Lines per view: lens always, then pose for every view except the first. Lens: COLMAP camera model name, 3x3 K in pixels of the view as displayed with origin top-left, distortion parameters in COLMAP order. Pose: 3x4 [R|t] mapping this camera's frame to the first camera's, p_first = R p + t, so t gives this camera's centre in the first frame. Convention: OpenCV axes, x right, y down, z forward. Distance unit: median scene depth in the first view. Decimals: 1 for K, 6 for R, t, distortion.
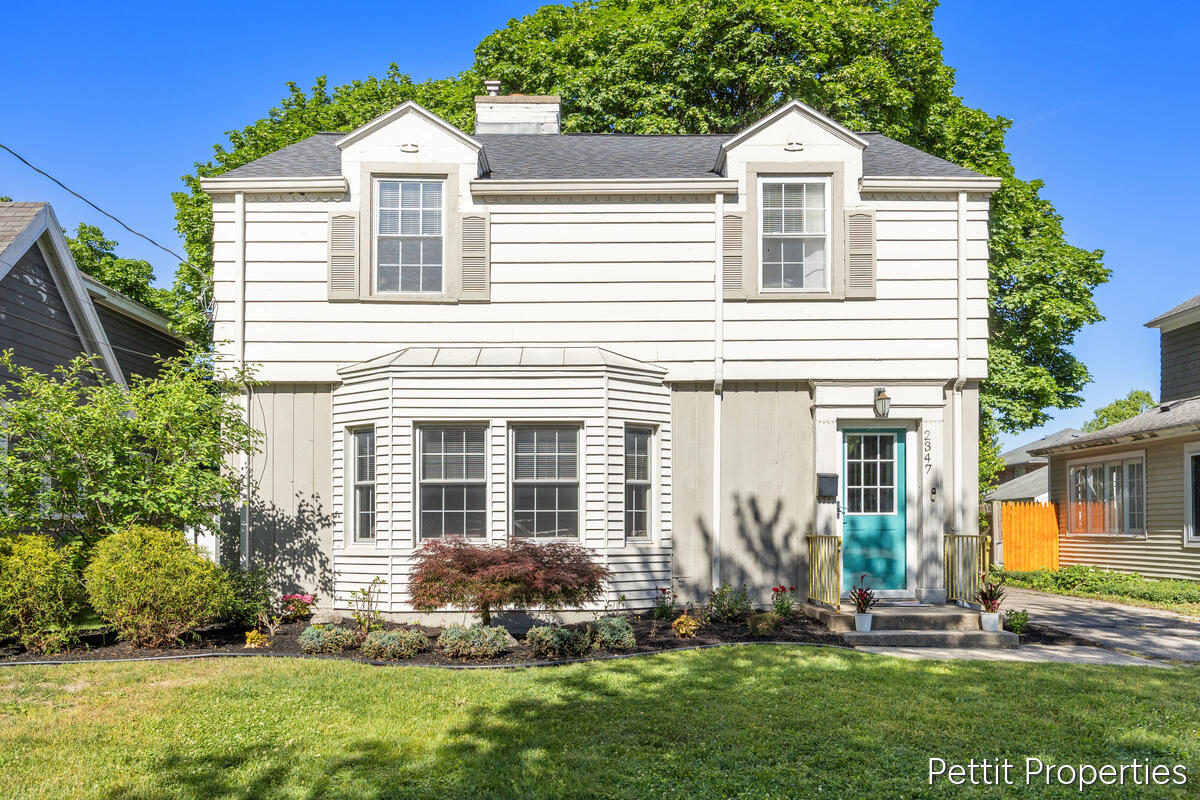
lens RADIAL K [[873.9, 0, 601.4], [0, 873.9, 456.6], [0, 0, 1]] dist [-0.002114, -0.000753]
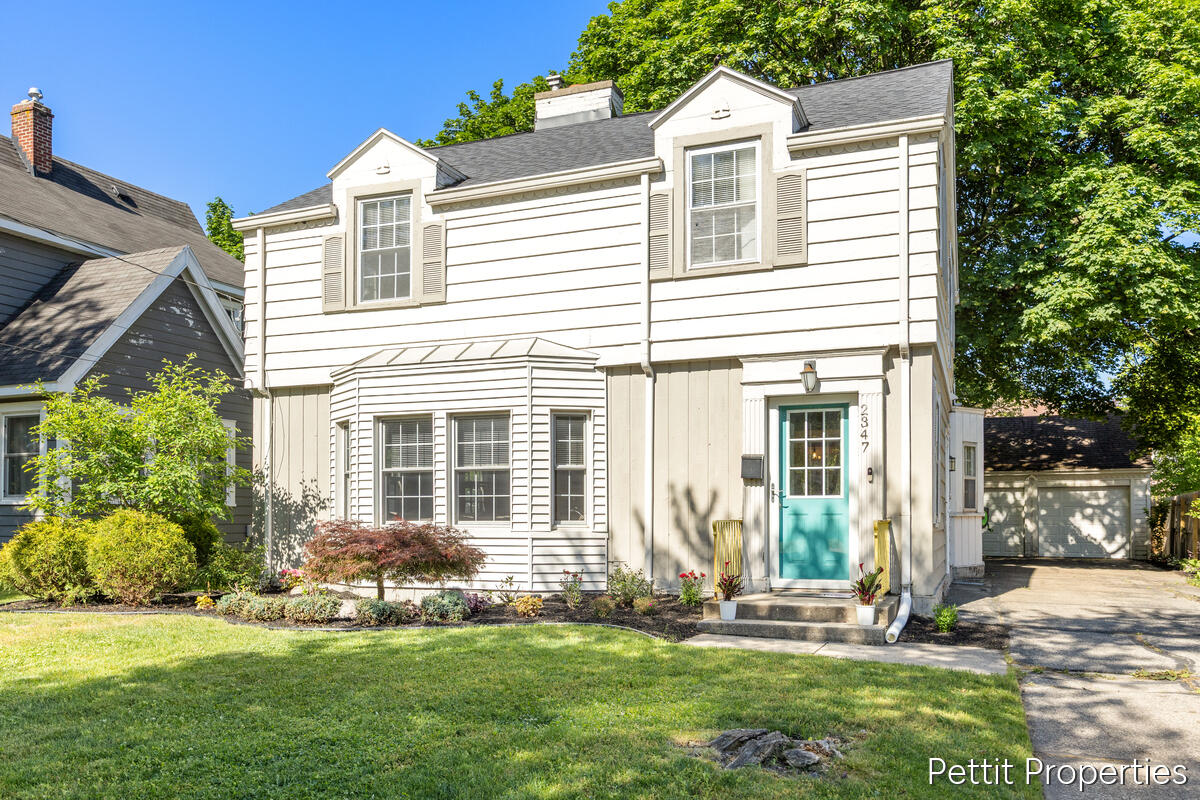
lens RADIAL K [[961.1, 0, 597.9], [0, 961.1, 427.6], [0, 0, 1]] dist [0.002553, 0.000691]
pose [[0.923901, -0.033473, -0.381164, 0.490977], [0.029144, 0.999429, -0.017126, 0.003181], [0.381519, 0.004714, 0.924349, -0.025136]]
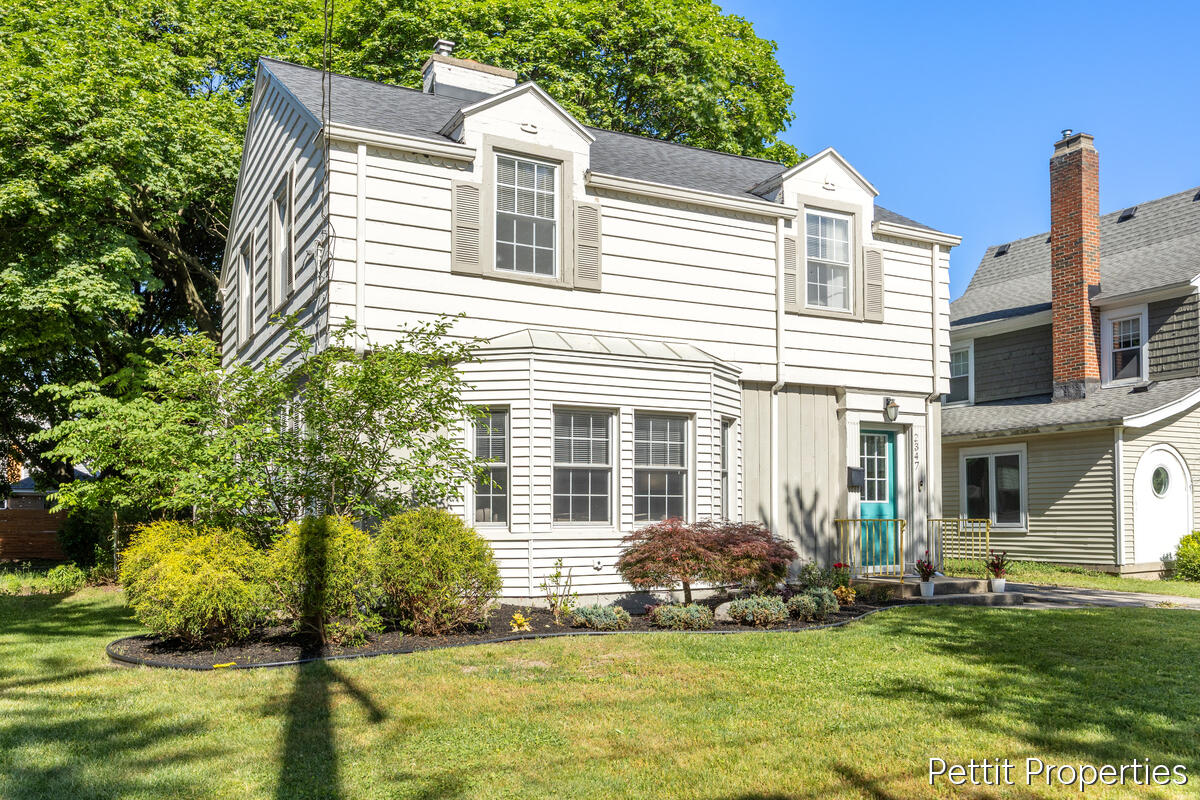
lens RADIAL K [[996.8, 0, 600.0], [0, 996.8, 400.0], [0, 0, 1]] dist [-0.002843, -0.001839]
pose [[0.885748, 0.055970, 0.460779, -0.656965], [-0.037750, 0.998101, -0.048671, 0.007344], [-0.462628, 0.025715, 0.886179, -0.033675]]
